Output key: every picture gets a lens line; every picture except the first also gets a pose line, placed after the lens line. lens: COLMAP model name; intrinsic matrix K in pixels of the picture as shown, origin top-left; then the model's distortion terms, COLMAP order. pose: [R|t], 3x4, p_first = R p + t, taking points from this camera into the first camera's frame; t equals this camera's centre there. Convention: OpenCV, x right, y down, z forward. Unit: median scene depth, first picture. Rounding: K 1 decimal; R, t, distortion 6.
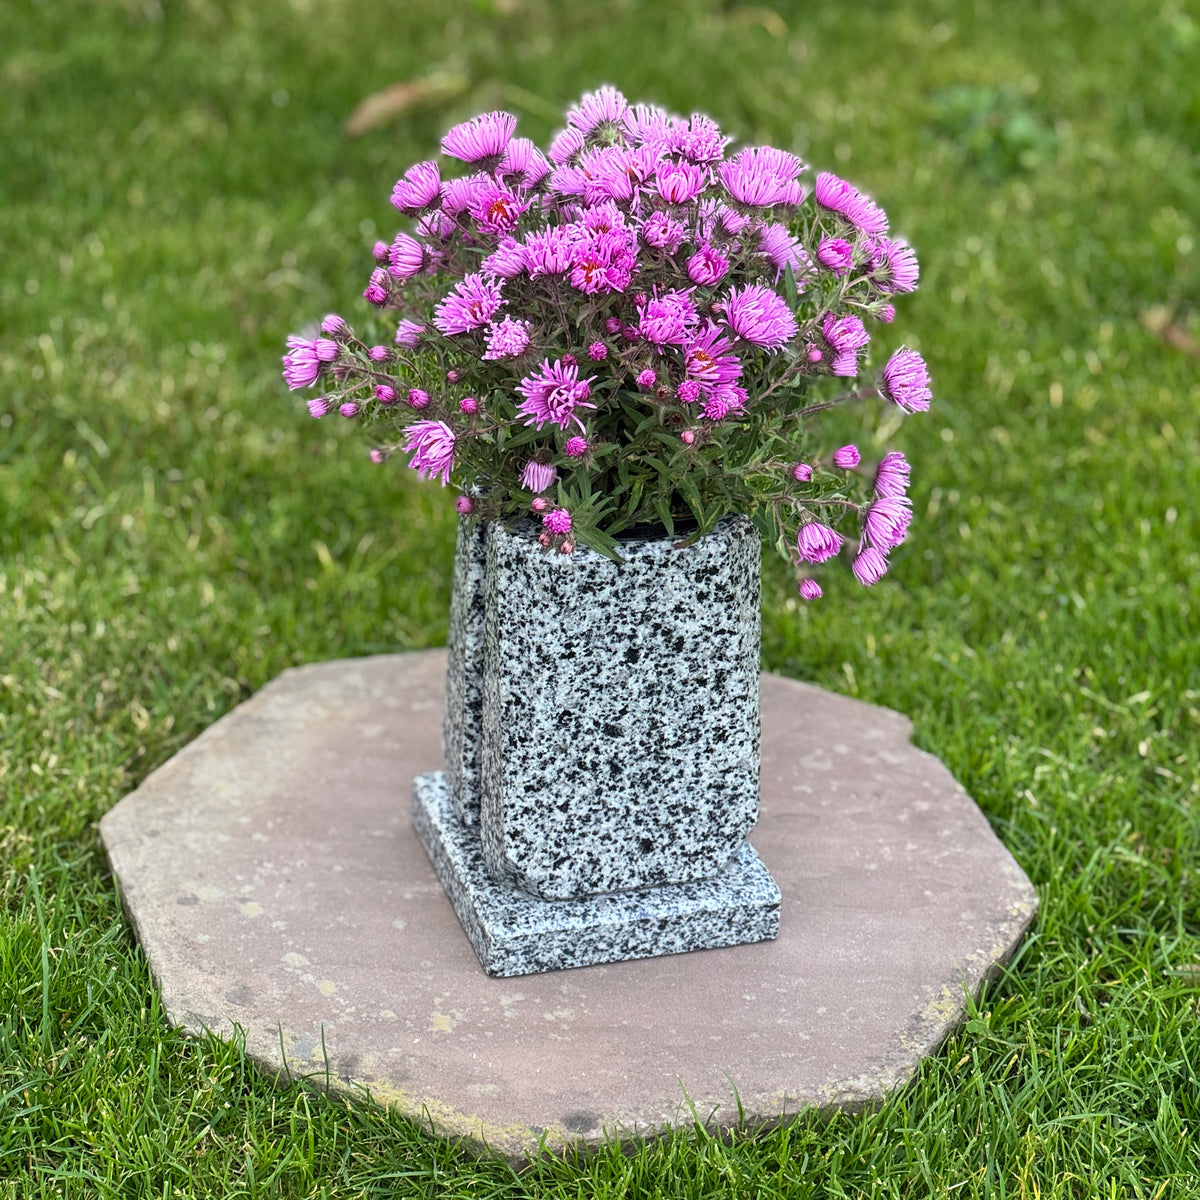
lens RADIAL K [[3682.6, 0, 600.0], [0, 3682.6, 600.0], [0, 0, 1]] dist [-0.027272, 3.842888]
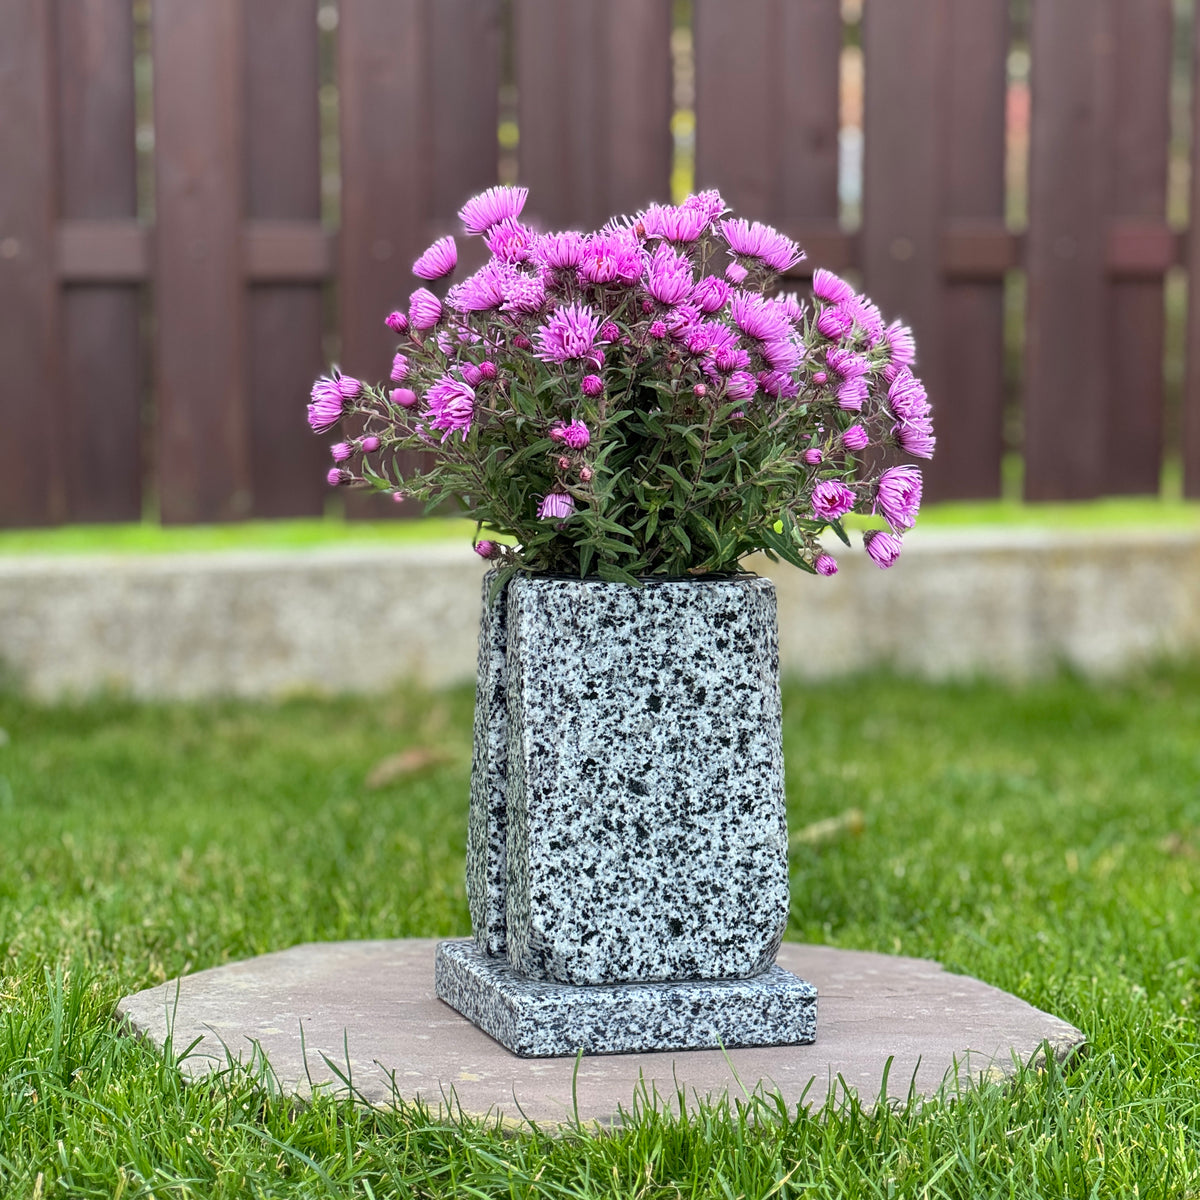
lens RADIAL K [[3682.6, 0, 600.0], [0, 3682.6, 600.0], [0, 0, 1]] dist [-0.027272, 3.842888]
pose [[0.999581, -0.028604, 0.004352, -0.009354], [0.027899, 0.913035, -0.406926, 0.385425], [0.007666, 0.406877, 0.913451, 0.070175]]
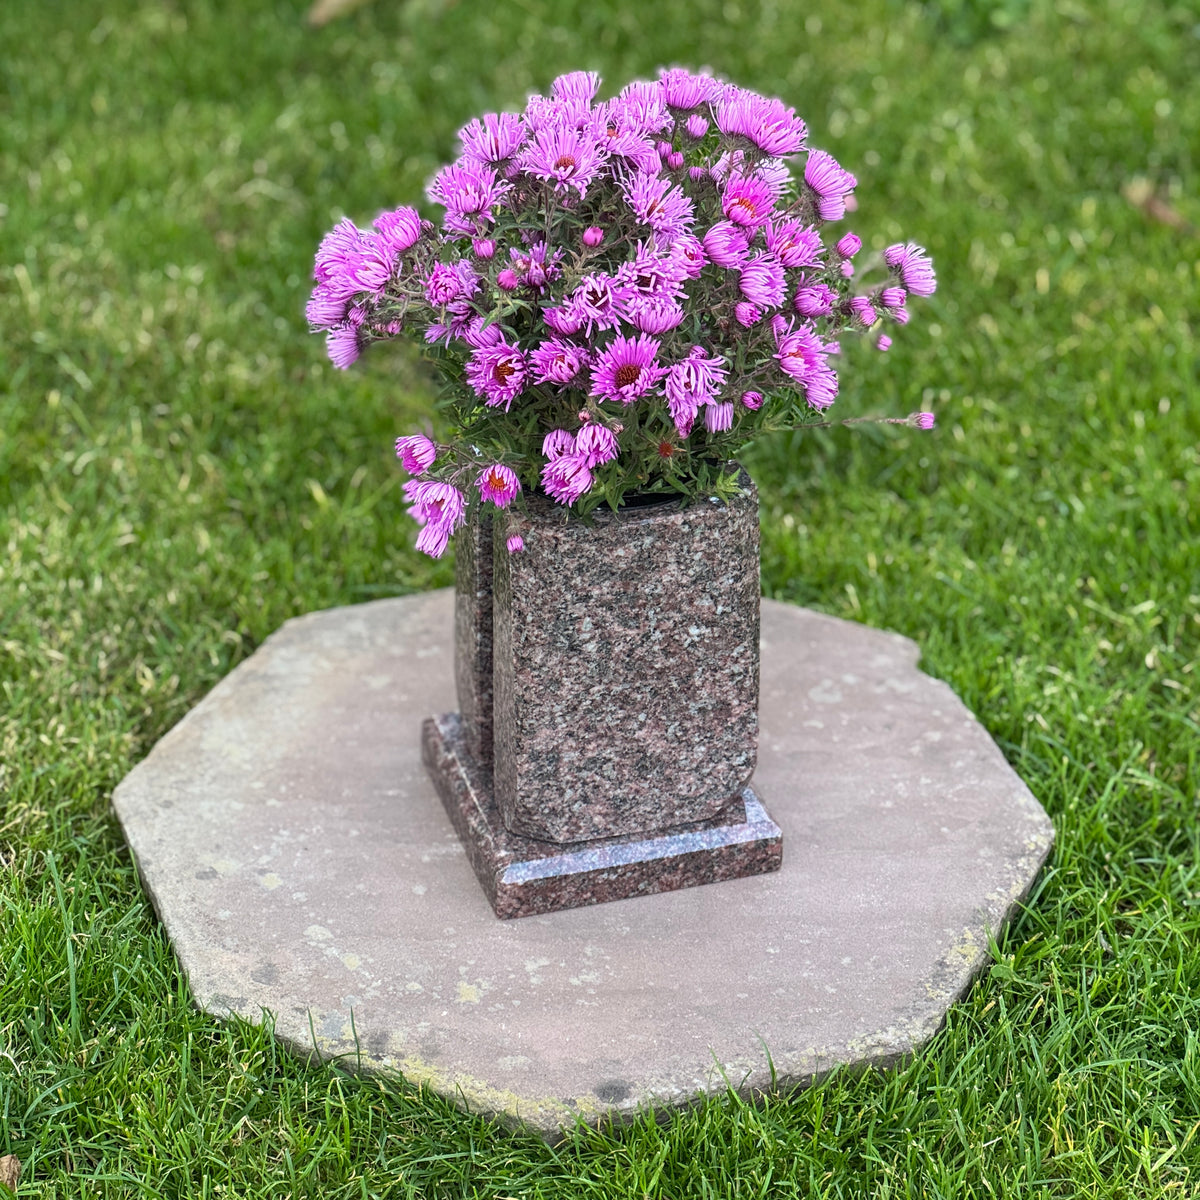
lens RADIAL K [[3682.6, 0, 600.0], [0, 3682.6, 600.0], [0, 0, 1]] dist [-0.027272, 3.842888]
pose [[0.998953, -0.044668, 0.009884, -0.012119], [0.043924, 0.996870, 0.065728, -0.054886], [-0.012789, -0.065225, 0.997789, 0.007178]]
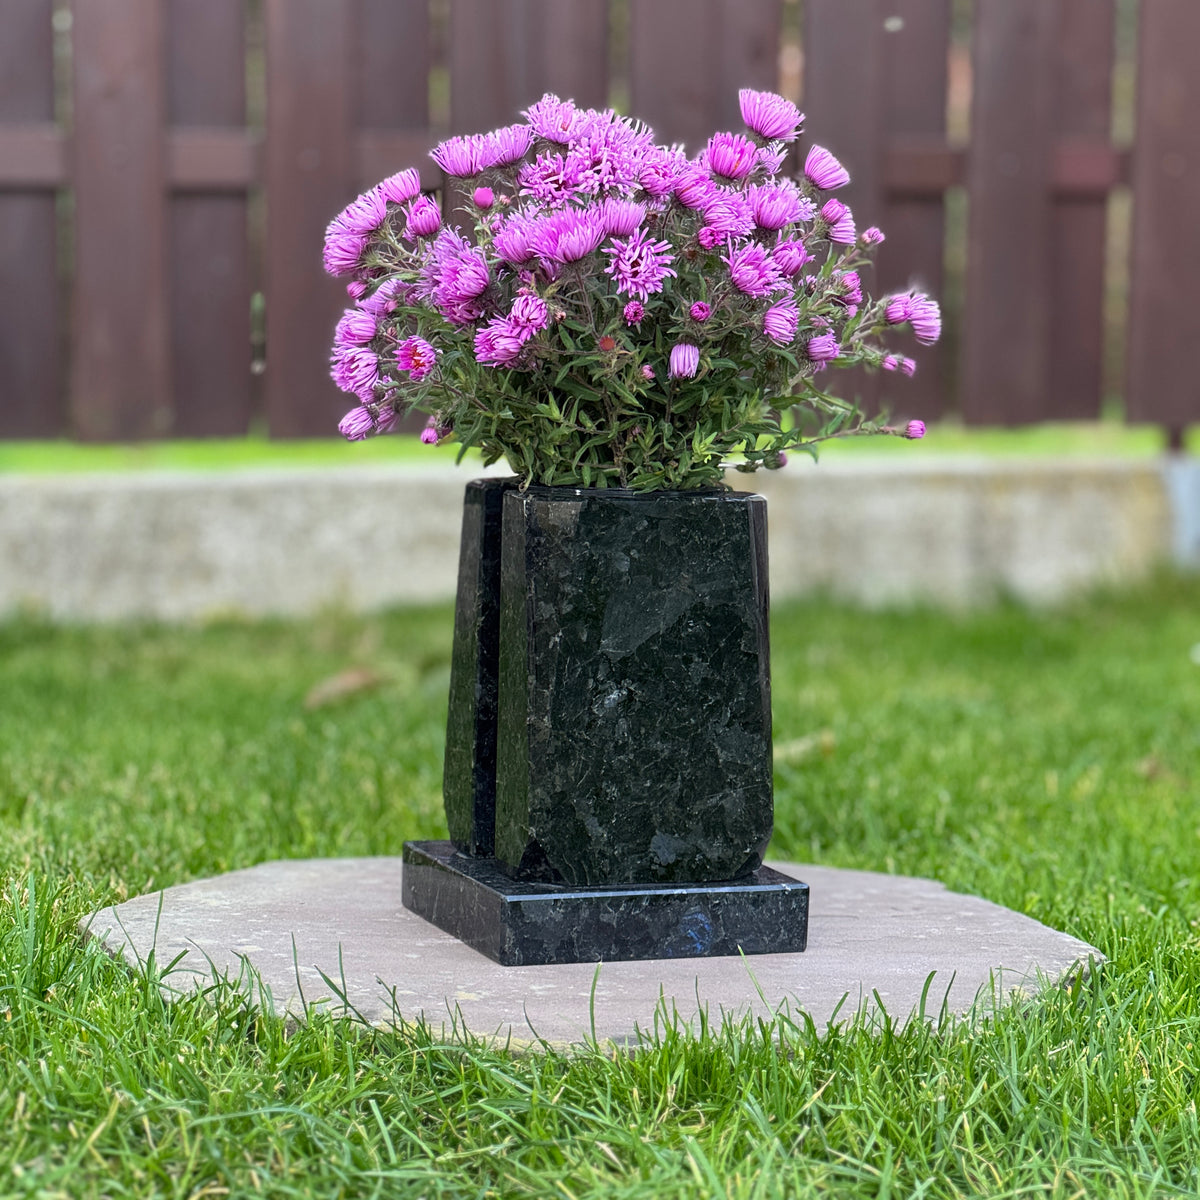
lens RADIAL K [[3682.6, 0, 600.0], [0, 3682.6, 600.0], [0, 0, 1]] dist [-0.027272, 3.842888]
pose [[0.998978, -0.023363, 0.038702, -0.042279], [0.036719, 0.918724, -0.393190, 0.374473], [-0.026370, 0.394209, 0.918642, 0.128078]]
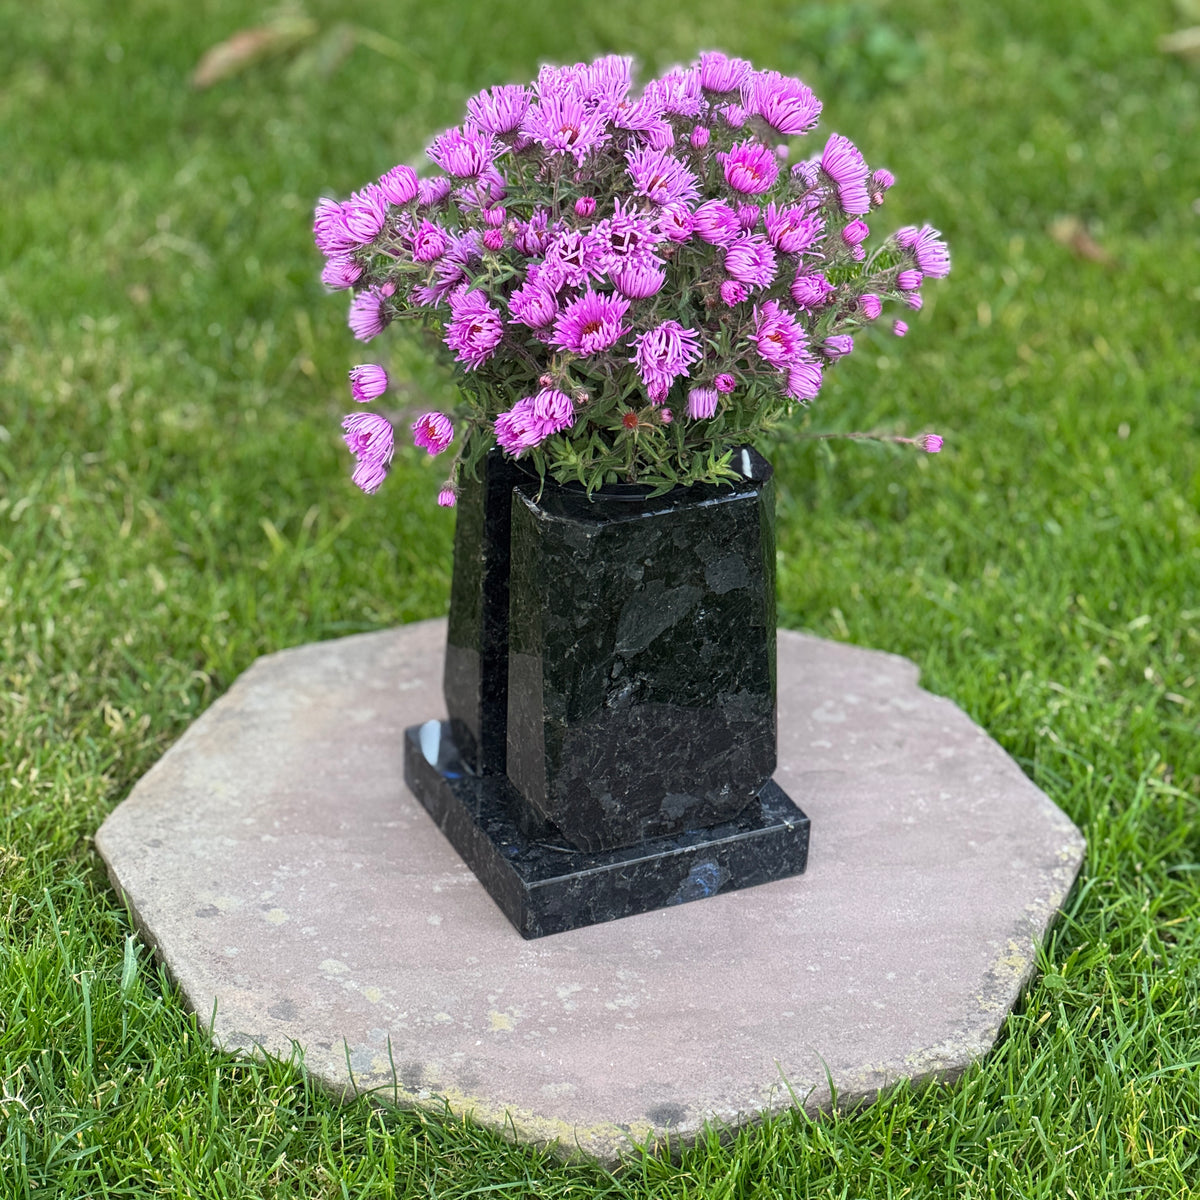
lens RADIAL K [[3682.6, 0, 600.0], [0, 3682.6, 600.0], [0, 0, 1]] dist [-0.027272, 3.842888]
pose [[0.993579, -0.070491, 0.088496, -0.091971], [0.068784, 0.997385, 0.022201, -0.012321], [-0.089829, -0.015971, 0.995829, 0.055465]]
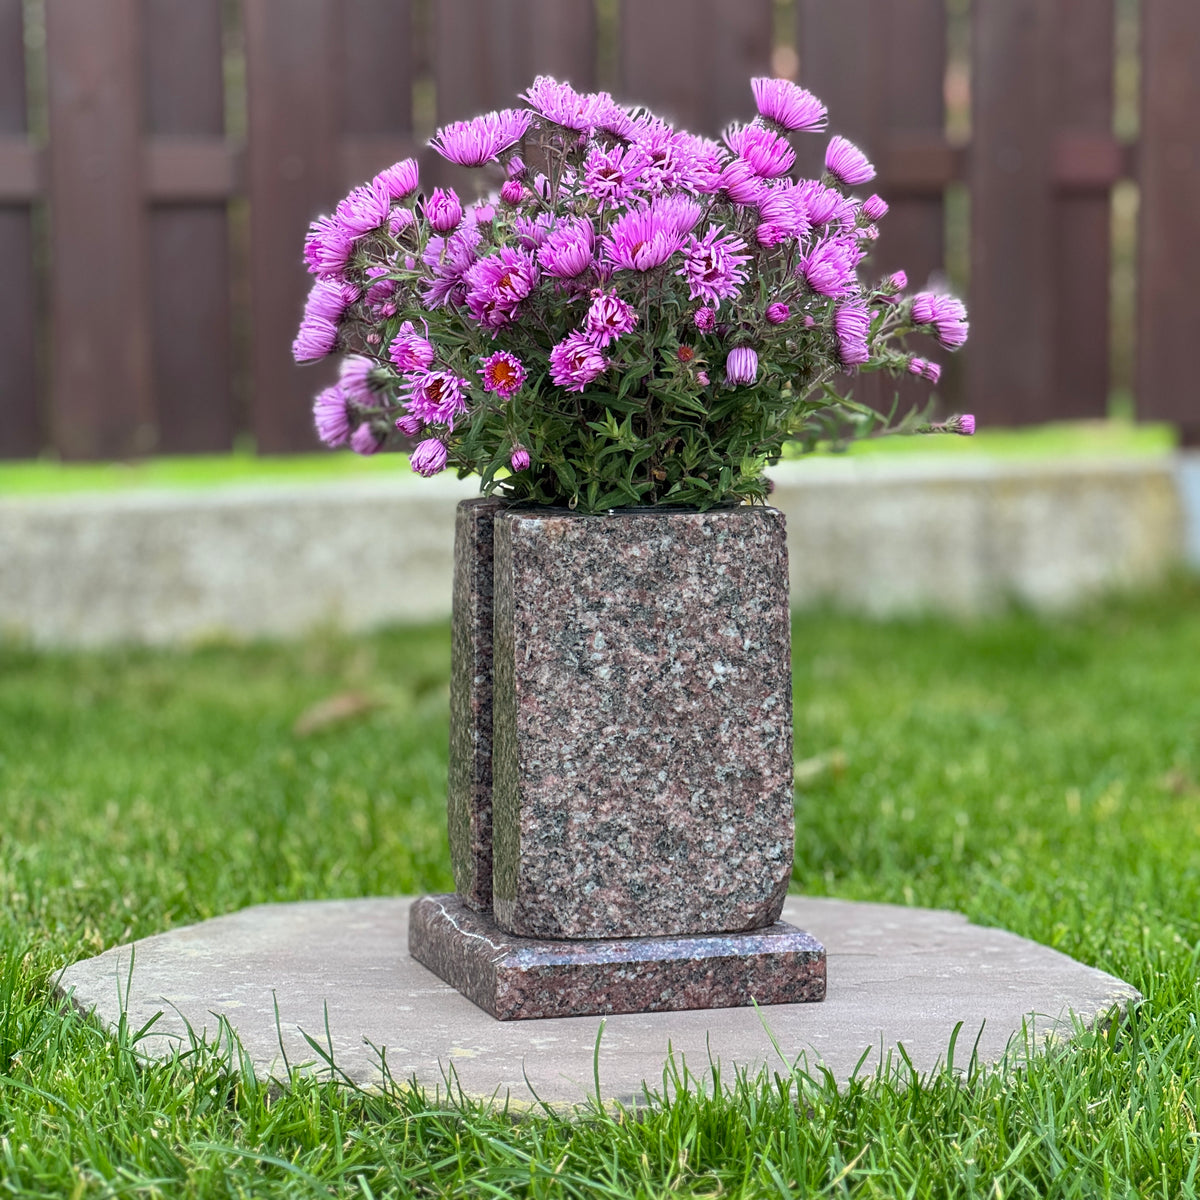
lens RADIAL K [[3682.6, 0, 600.0], [0, 3682.6, 600.0], [0, 0, 1]] dist [-0.027272, 3.842888]
pose [[0.998355, -0.042483, 0.038509, -0.038966], [0.054253, 0.917234, -0.394638, 0.348187], [-0.018556, 0.396078, 0.918030, 0.177254]]
